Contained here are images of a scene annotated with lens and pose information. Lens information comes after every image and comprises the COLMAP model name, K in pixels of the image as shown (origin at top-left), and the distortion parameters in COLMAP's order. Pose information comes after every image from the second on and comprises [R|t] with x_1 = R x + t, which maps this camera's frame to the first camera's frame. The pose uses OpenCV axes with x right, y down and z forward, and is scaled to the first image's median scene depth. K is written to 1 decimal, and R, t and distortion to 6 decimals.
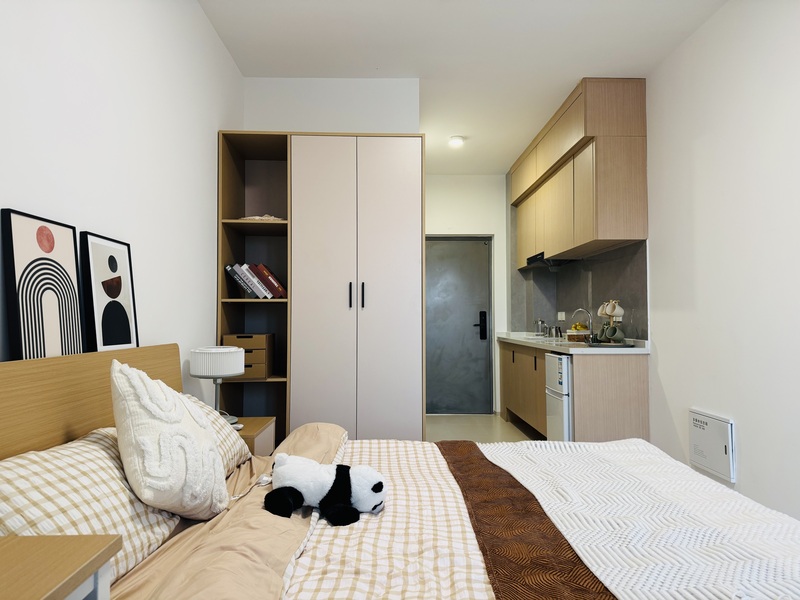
lens RADIAL K [[559.3, 0, 400.0], [0, 559.3, 300.0], [0, 0, 1]] dist [0.135900, -0.233105]
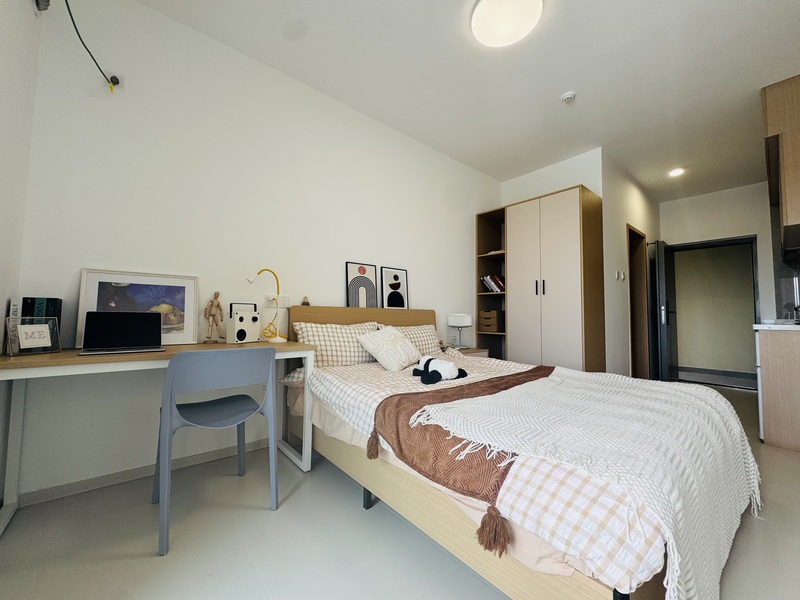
lens RADIAL K [[320.4, 0, 400.0], [0, 320.4, 300.0], [0, 0, 1]] dist [0.000838, -0.000038]
pose [[0.630643, -0.032853, -0.775378, 0.349788], [0.015050, 0.999433, -0.030106, 0.044987], [0.775928, 0.007317, 0.630780, 0.023937]]
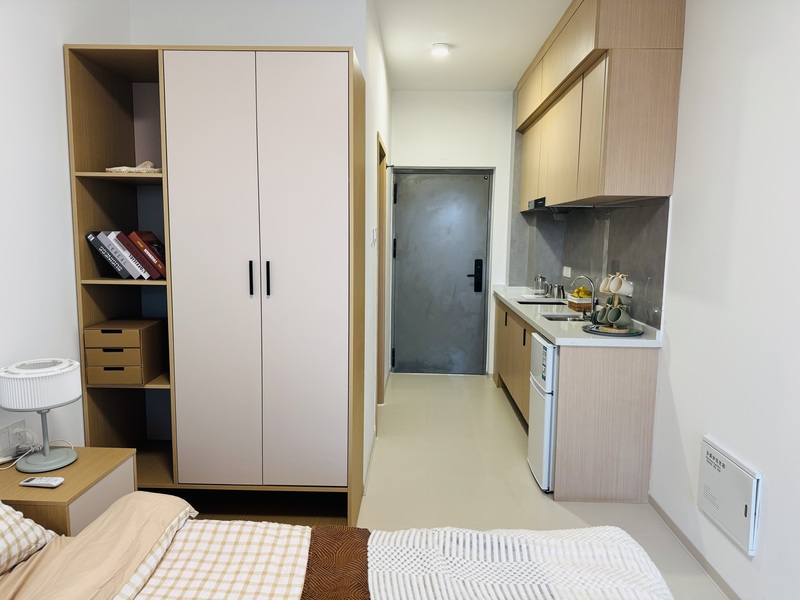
lens RADIAL K [[559.3, 0, 400.0], [0, 559.3, 300.0], [0, 0, 1]] dist [0.135900, -0.233105]
pose [[0.998303, 0.022388, -0.053764, 0.123456], [-0.013829, 0.987880, 0.154602, -0.081477], [0.056573, -0.153596, 0.986513, 0.224583]]
